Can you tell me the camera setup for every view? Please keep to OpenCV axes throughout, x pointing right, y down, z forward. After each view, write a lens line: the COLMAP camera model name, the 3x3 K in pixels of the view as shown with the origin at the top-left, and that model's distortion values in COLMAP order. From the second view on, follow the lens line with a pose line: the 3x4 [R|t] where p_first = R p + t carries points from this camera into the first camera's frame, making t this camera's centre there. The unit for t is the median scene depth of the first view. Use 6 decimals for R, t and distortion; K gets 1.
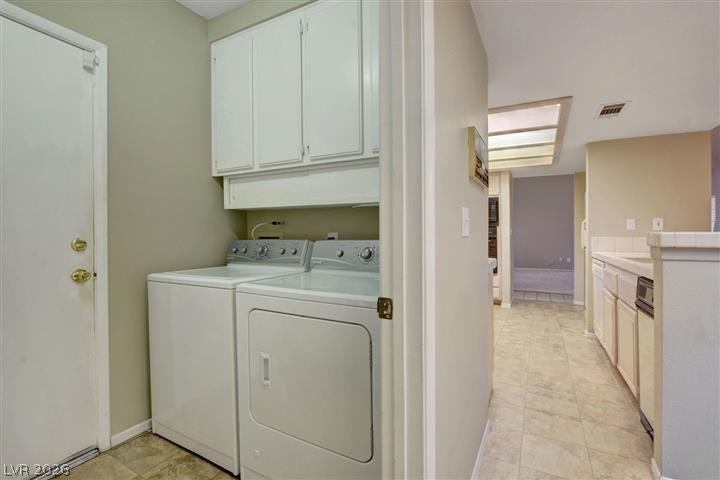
lens RADIAL K [[325.8, 0, 362.2], [0, 325.8, 236.5], [0, 0, 1]] dist [-0.012574, 0.000368]
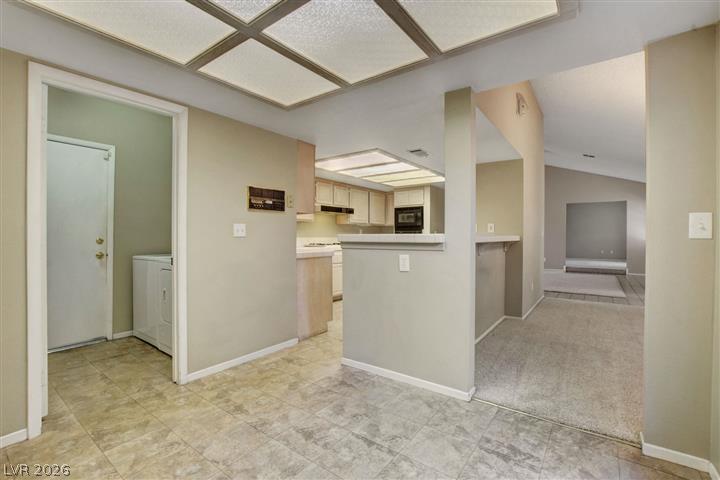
lens RADIAL K [[323.1, 0, 363.7], [0, 323.1, 226.9], [0, 0, 1]] dist [-0.026497, 0.000275]
pose [[0.990637, -0.004131, -0.136462, 0.883889], [-0.000014, 0.999539, -0.030359, -0.002903], [0.136524, 0.030077, 0.990180, -0.656513]]
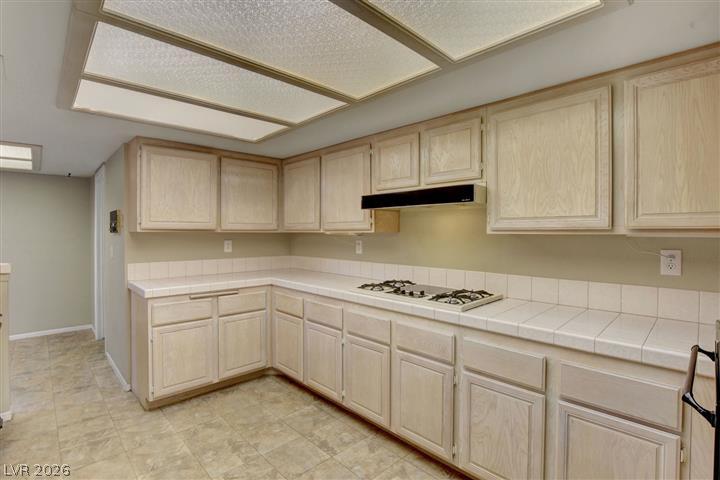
lens RADIAL K [[352.5, 0, 363.4], [0, 352.5, 238.6], [0, 0, 1]] dist [-0.056170, 0.013697]
pose [[-0.298854, 0.014844, -0.954183, 1.357670], [-0.006283, 0.999827, 0.017522, -0.122145], [0.954278, 0.011231, -0.298709, 2.186556]]
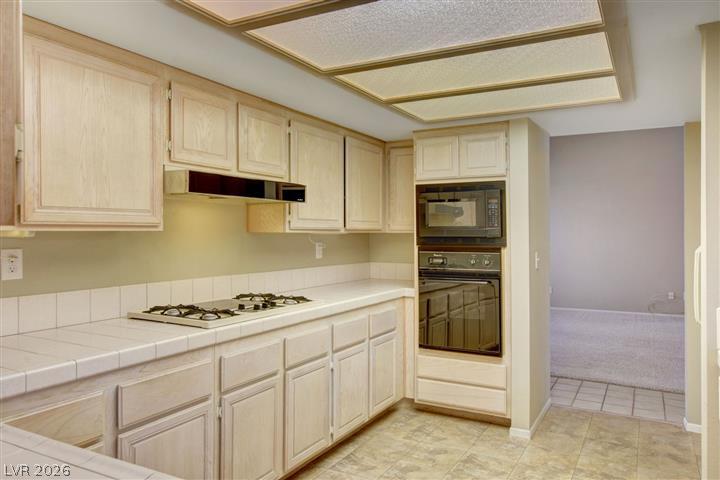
lens RADIAL K [[528.6, 0, 359.1], [0, 528.6, 235.9], [0, 0, 1]] dist [0.027593, 0.002673]
pose [[0.999964, 0.007368, -0.004268, 0.559590], [-0.007342, 0.999955, 0.006049, -0.122166], [0.004312, -0.006017, 0.999973, 0.722646]]
